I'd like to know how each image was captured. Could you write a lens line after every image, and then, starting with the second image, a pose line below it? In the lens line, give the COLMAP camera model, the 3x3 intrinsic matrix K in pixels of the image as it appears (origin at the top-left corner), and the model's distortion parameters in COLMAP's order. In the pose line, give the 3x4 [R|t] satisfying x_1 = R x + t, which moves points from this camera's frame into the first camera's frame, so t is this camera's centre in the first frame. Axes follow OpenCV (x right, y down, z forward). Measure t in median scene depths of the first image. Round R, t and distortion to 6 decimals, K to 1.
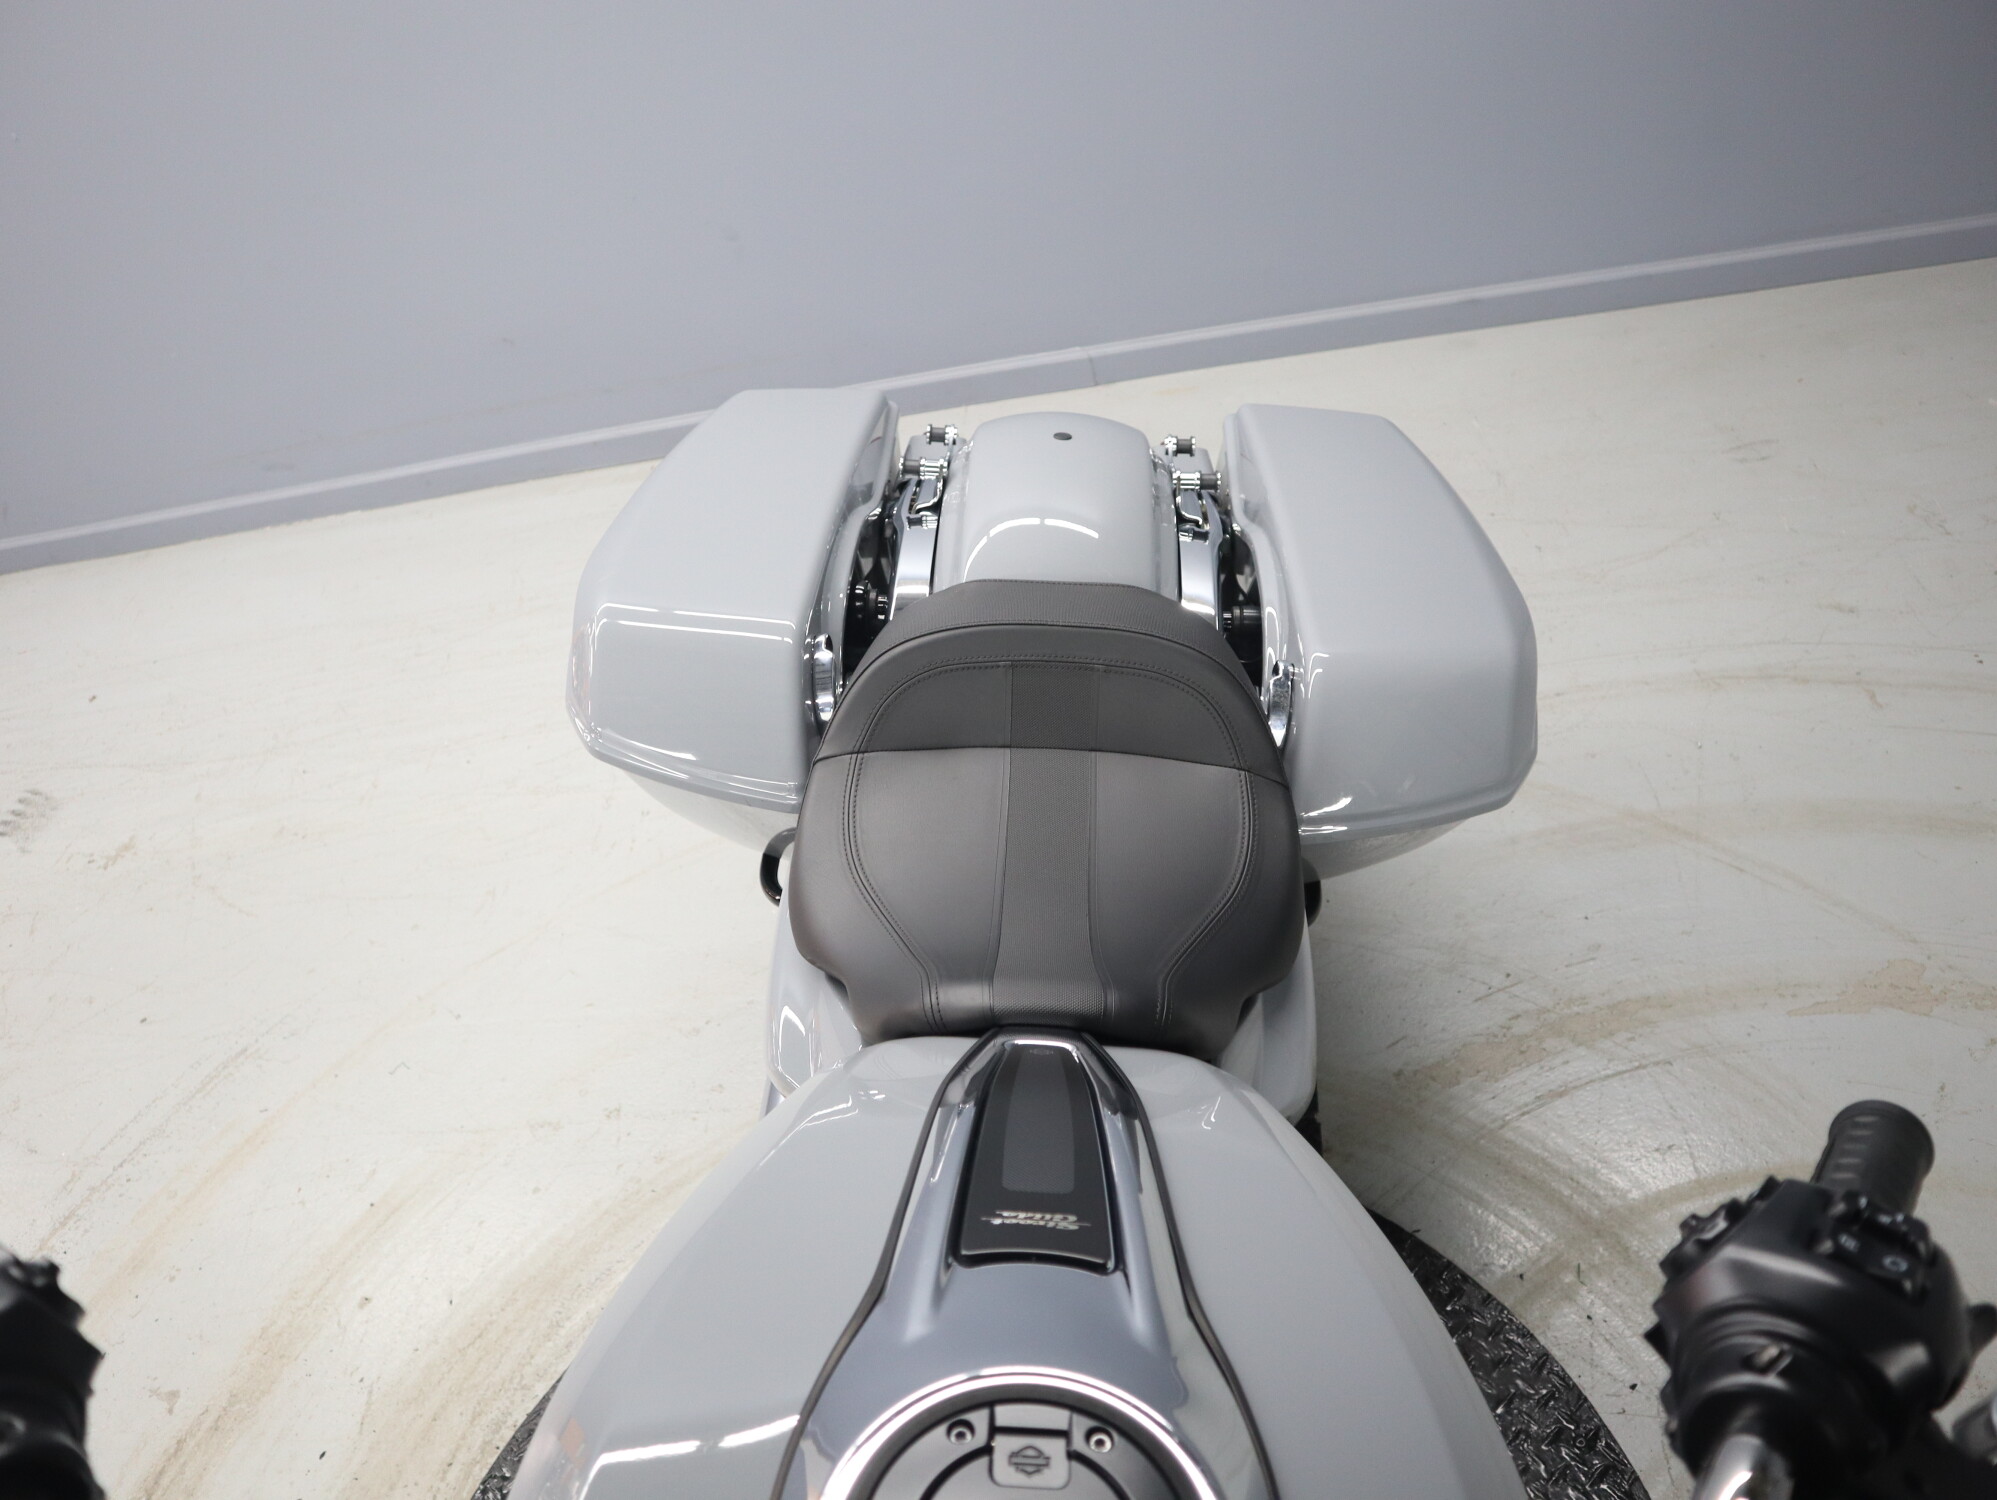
lens RADIAL K [[1551.8, 0, 997.8], [0, 1551.8, 744.7], [0, 0, 1]] dist [-0.119713, 0.075562]
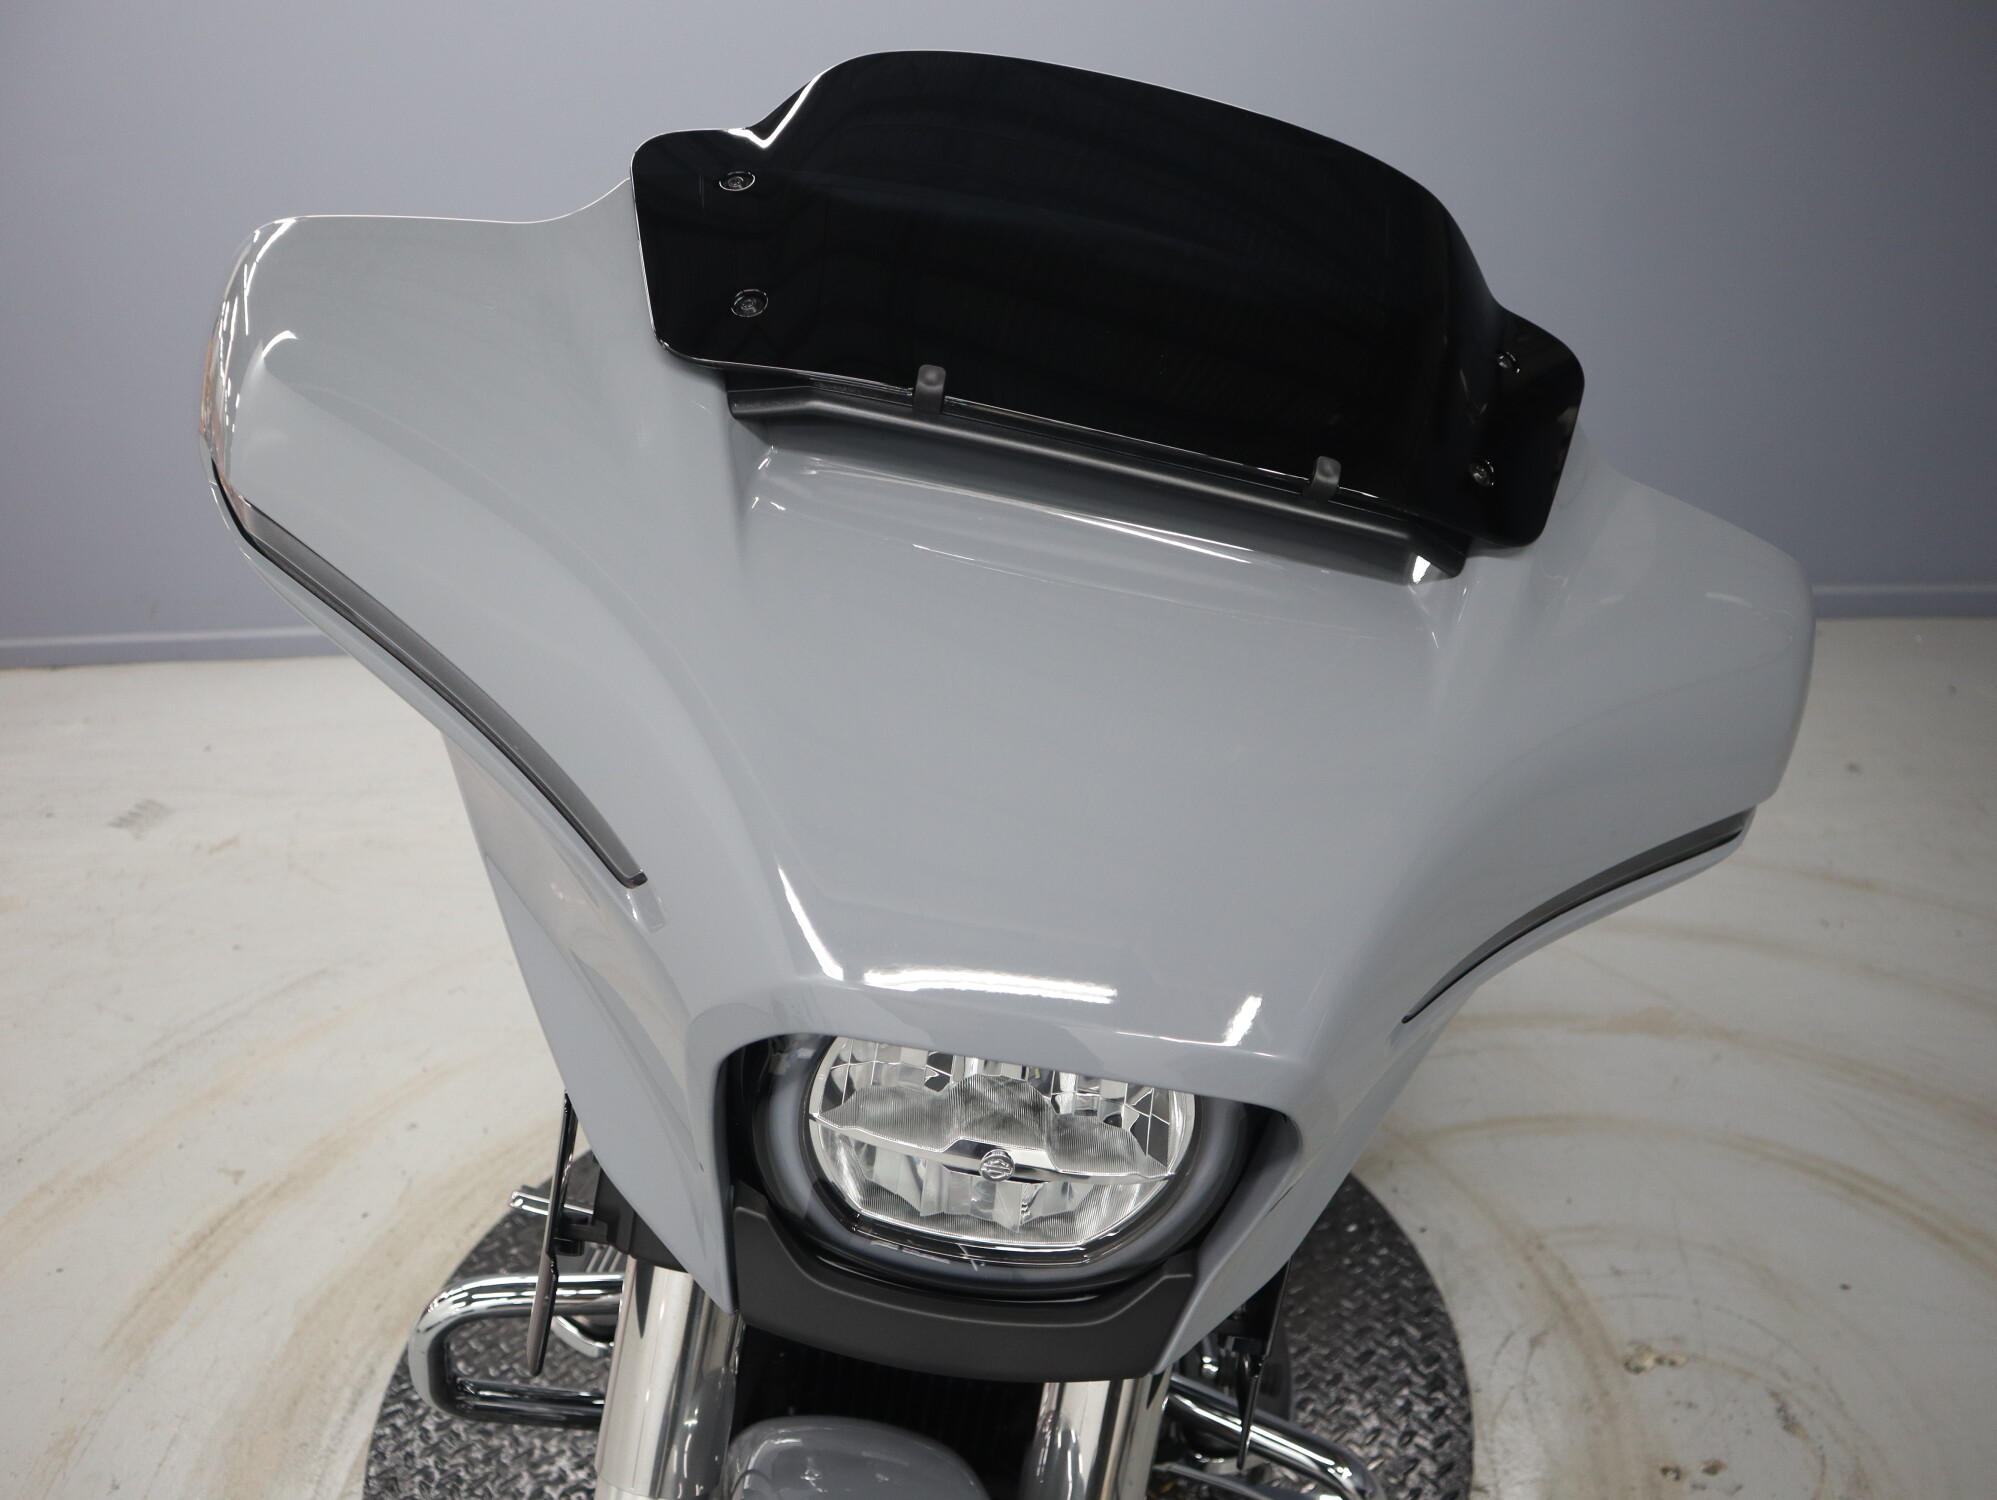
lens RADIAL K [[1551.8, 0, 985.8], [0, 1551.8, 754.8], [0, 0, 1]] dist [-0.119713, 0.075562]
pose [[0.989404, 0.144800, 0.010649, -0.017602], [-0.136451, 0.952405, -0.272590, 0.340026], [-0.049613, 0.268248, 0.962071, -0.271359]]
